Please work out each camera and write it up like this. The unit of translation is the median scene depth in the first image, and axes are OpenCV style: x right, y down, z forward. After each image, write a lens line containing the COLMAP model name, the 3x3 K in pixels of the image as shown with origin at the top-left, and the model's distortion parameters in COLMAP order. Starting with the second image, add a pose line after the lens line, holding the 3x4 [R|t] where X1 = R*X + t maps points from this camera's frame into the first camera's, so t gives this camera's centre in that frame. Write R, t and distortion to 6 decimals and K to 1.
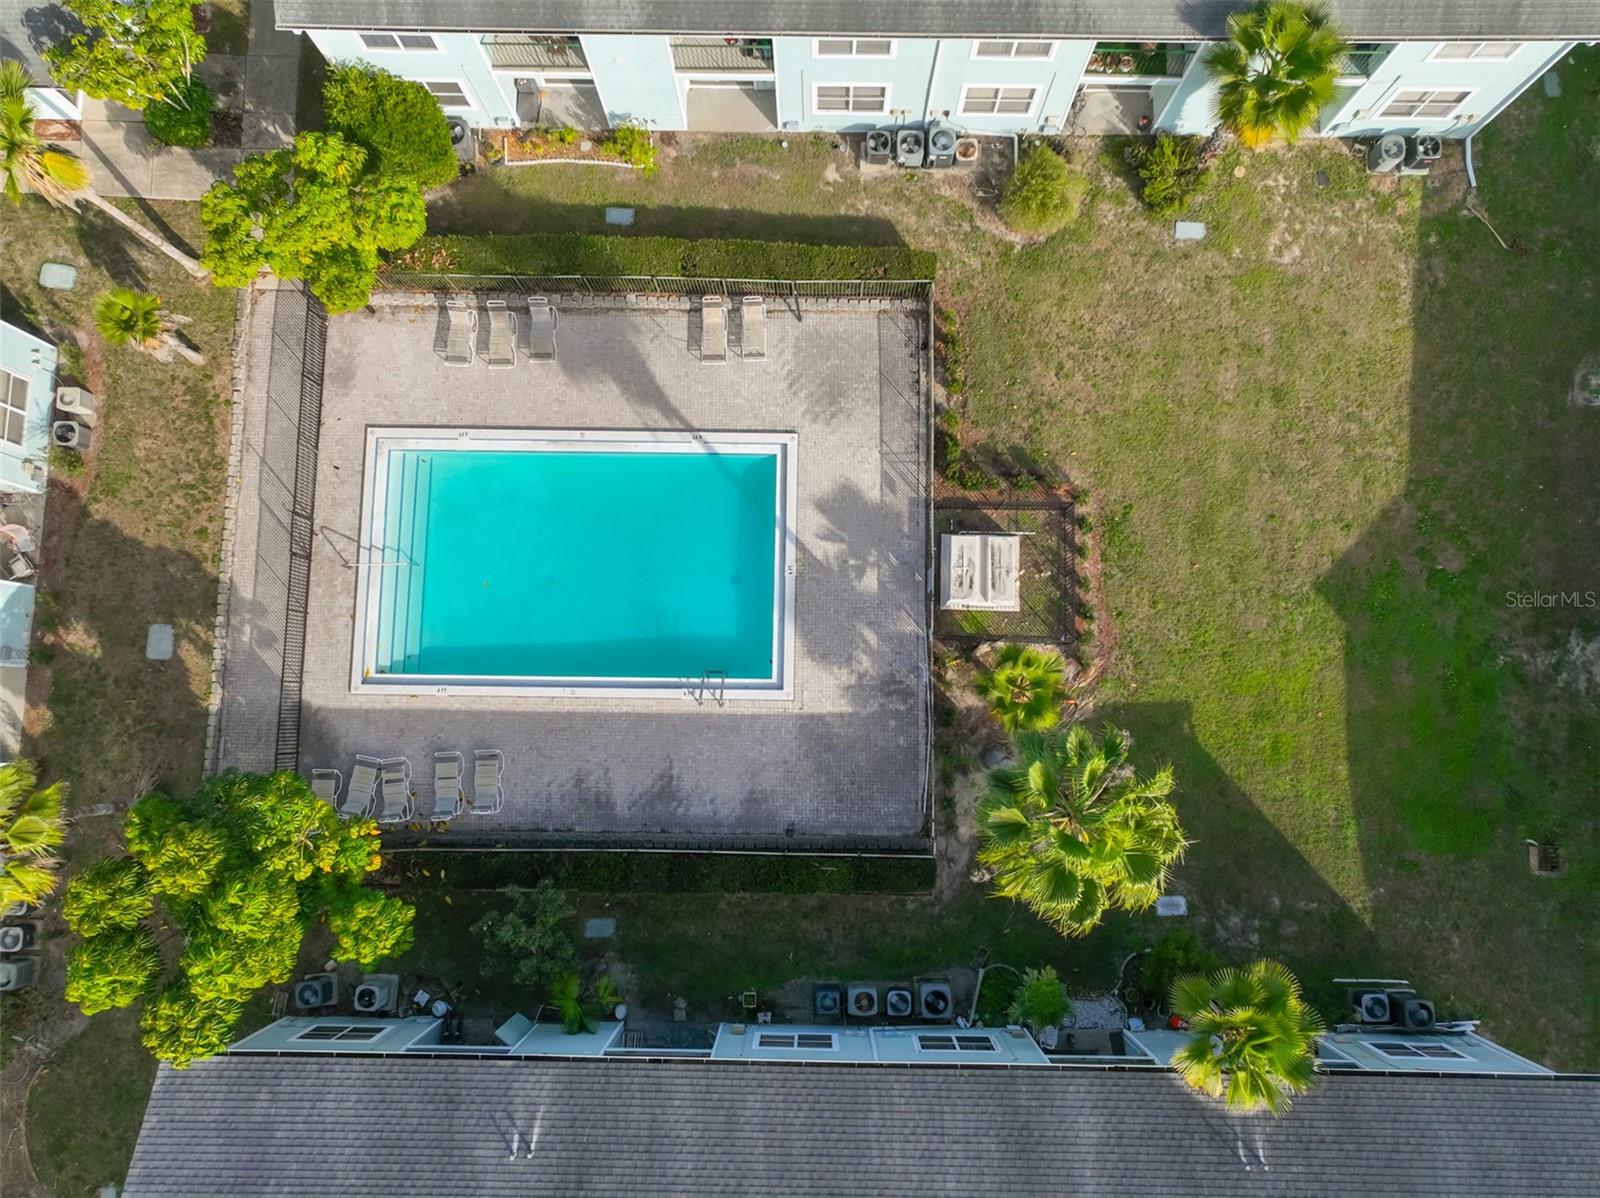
lens RADIAL K [[1114.8, 0, 797.6], [0, 1114.8, 599.3], [0, 0, 1]] dist [0.000500, 0.015084]
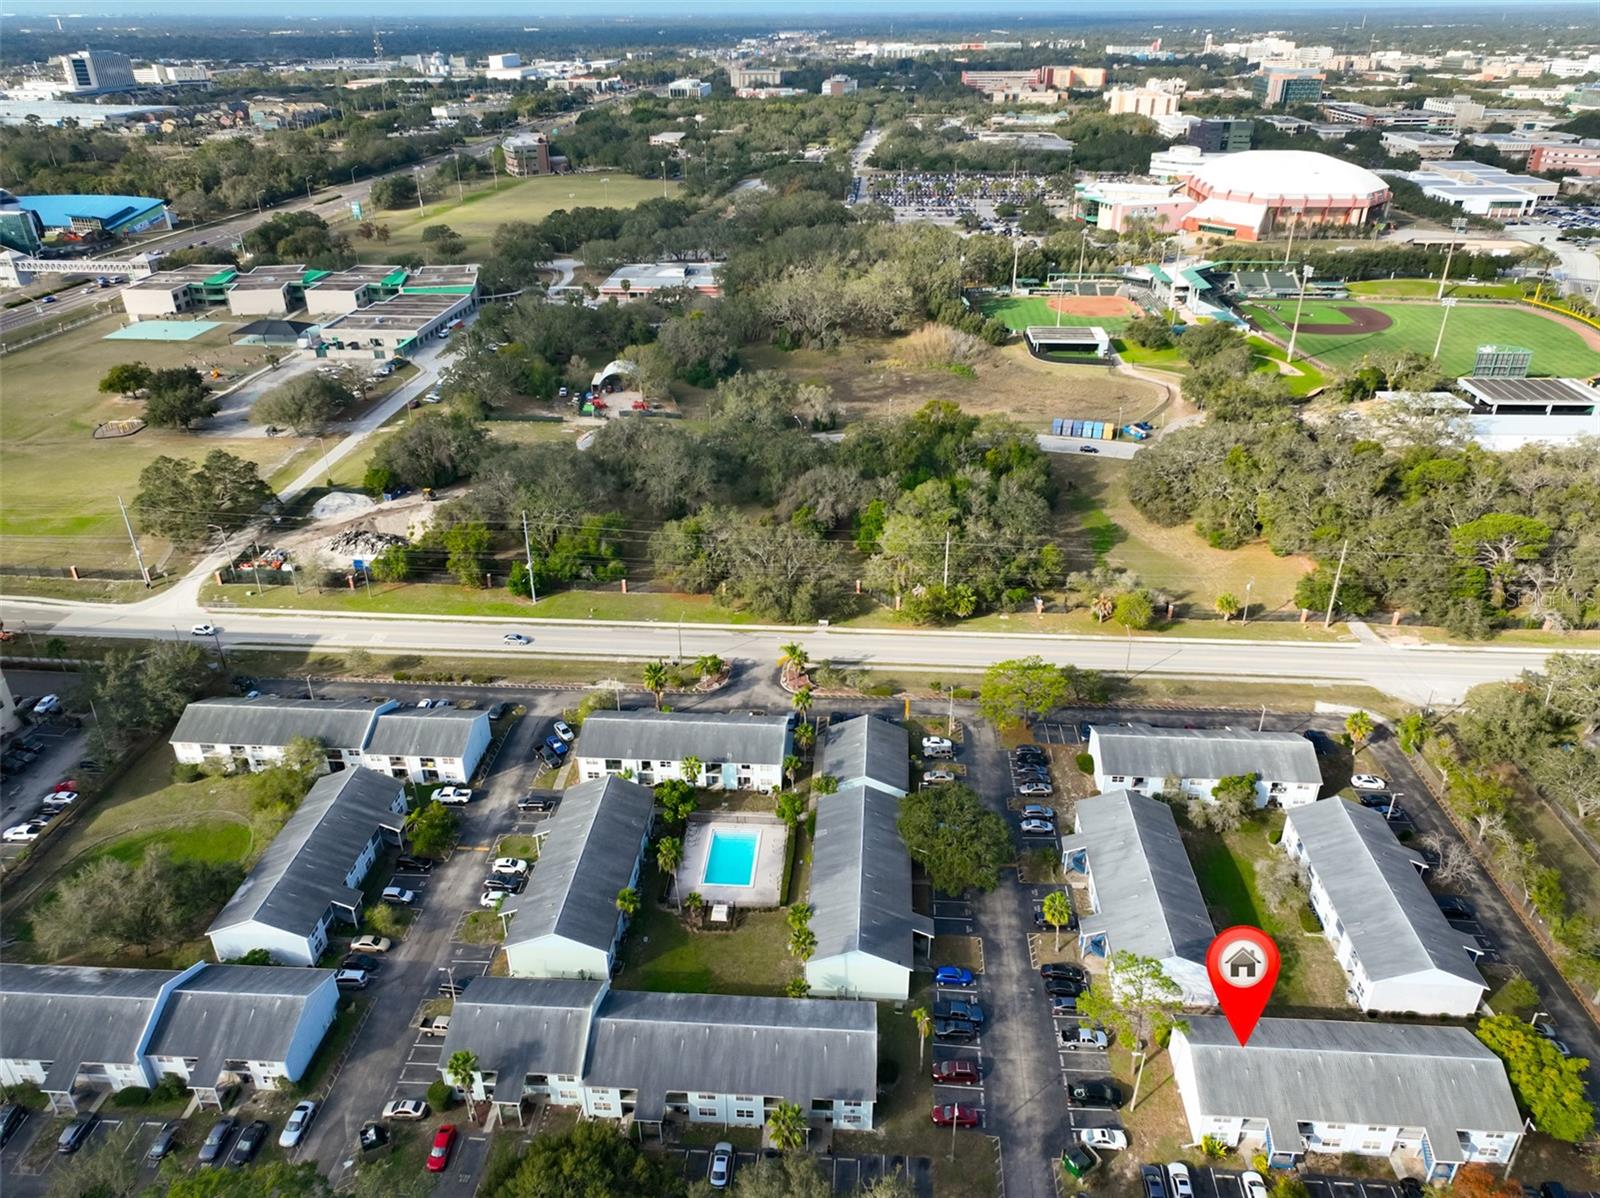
lens RADIAL K [[1114.8, 0, 808.5], [0, 1114.8, 591.3], [0, 0, 1]] dist [0.000500, 0.015084]
pose [[-0.049447, 0.475147, -0.878516, 3.658271], [-0.992838, 0.072396, 0.095037, -0.947753], [0.108757, 0.876923, 0.468164, -2.388892]]
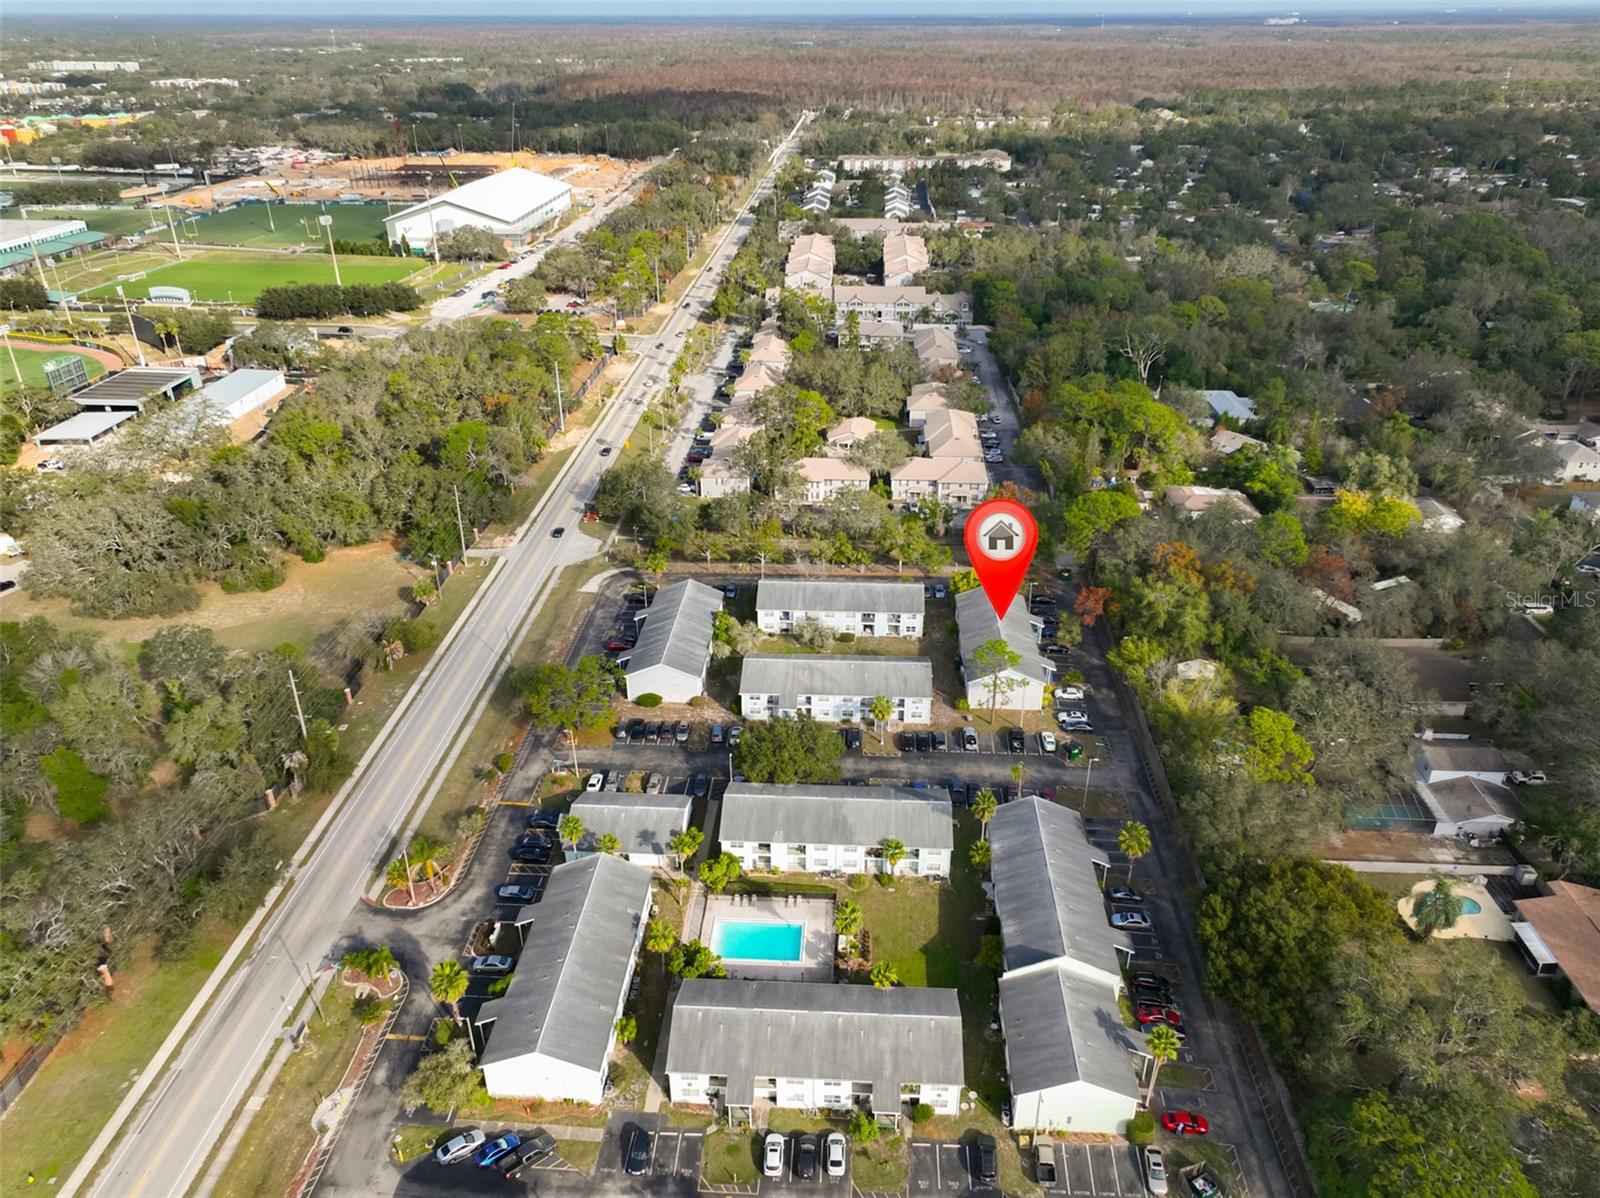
lens RADIAL K [[1114.8, 0, 810.6], [0, 1114.8, 598.3], [0, 0, 1]] dist [0.000500, 0.015084]
pose [[0.999103, 0.030423, -0.029439, 0.109676], [-0.041353, 0.552484, -0.832497, 2.982418], [-0.009063, 0.832968, 0.553247, -2.693056]]
